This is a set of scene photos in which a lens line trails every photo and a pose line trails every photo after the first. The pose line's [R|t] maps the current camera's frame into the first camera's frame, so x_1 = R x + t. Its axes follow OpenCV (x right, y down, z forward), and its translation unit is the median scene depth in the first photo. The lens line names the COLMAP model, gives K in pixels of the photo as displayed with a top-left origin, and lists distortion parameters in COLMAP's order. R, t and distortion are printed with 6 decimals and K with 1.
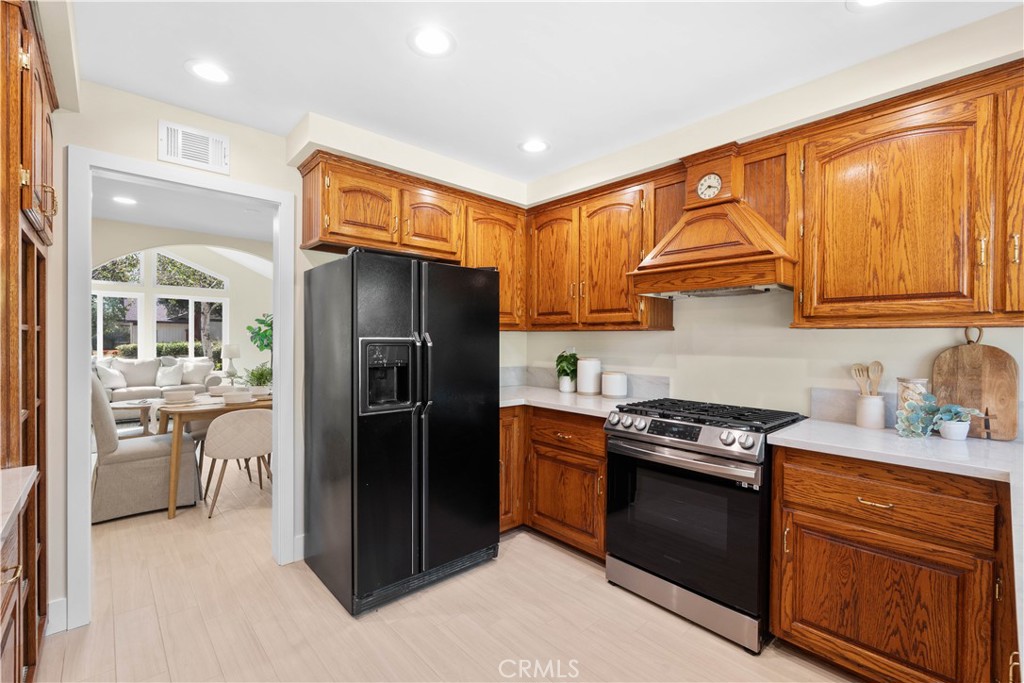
lens RADIAL K [[446.6, 0, 512.7], [0, 446.6, 343.1], [0, 0, 1]] dist [-0.004972, 0.000859]
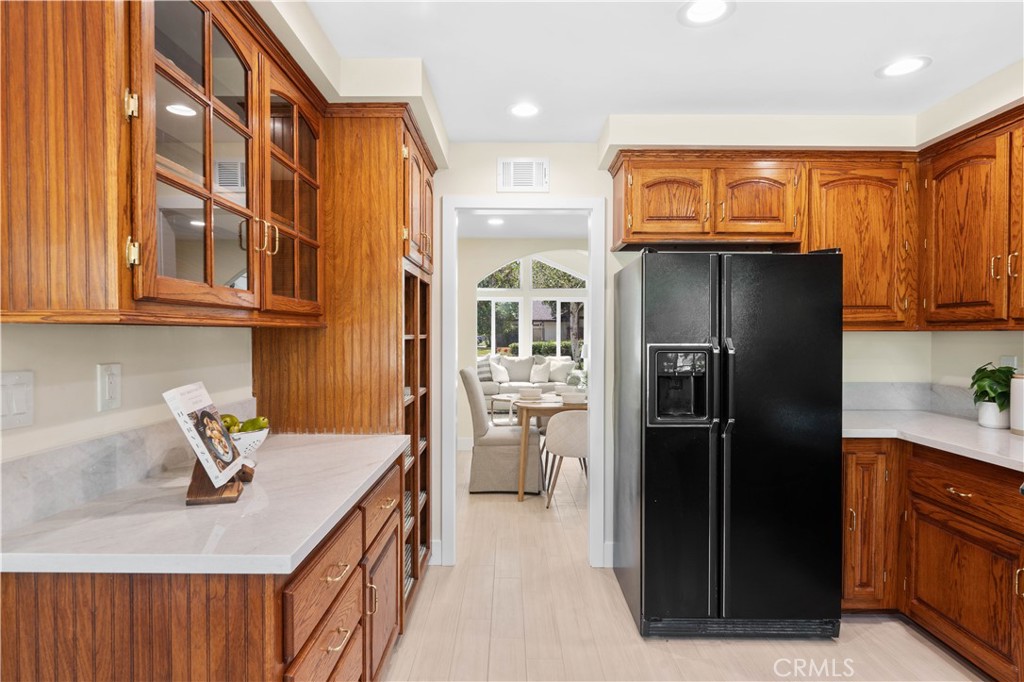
lens RADIAL K [[544.3, 0, 507.6], [0, 544.3, 342.4], [0, 0, 1]] dist [-0.012094, 0.004410]
pose [[0.734989, 0.004762, -0.678063, 0.159448], [-0.003340, 0.999989, 0.003403, -0.013203], [0.678071, -0.000237, 0.734996, -0.033928]]
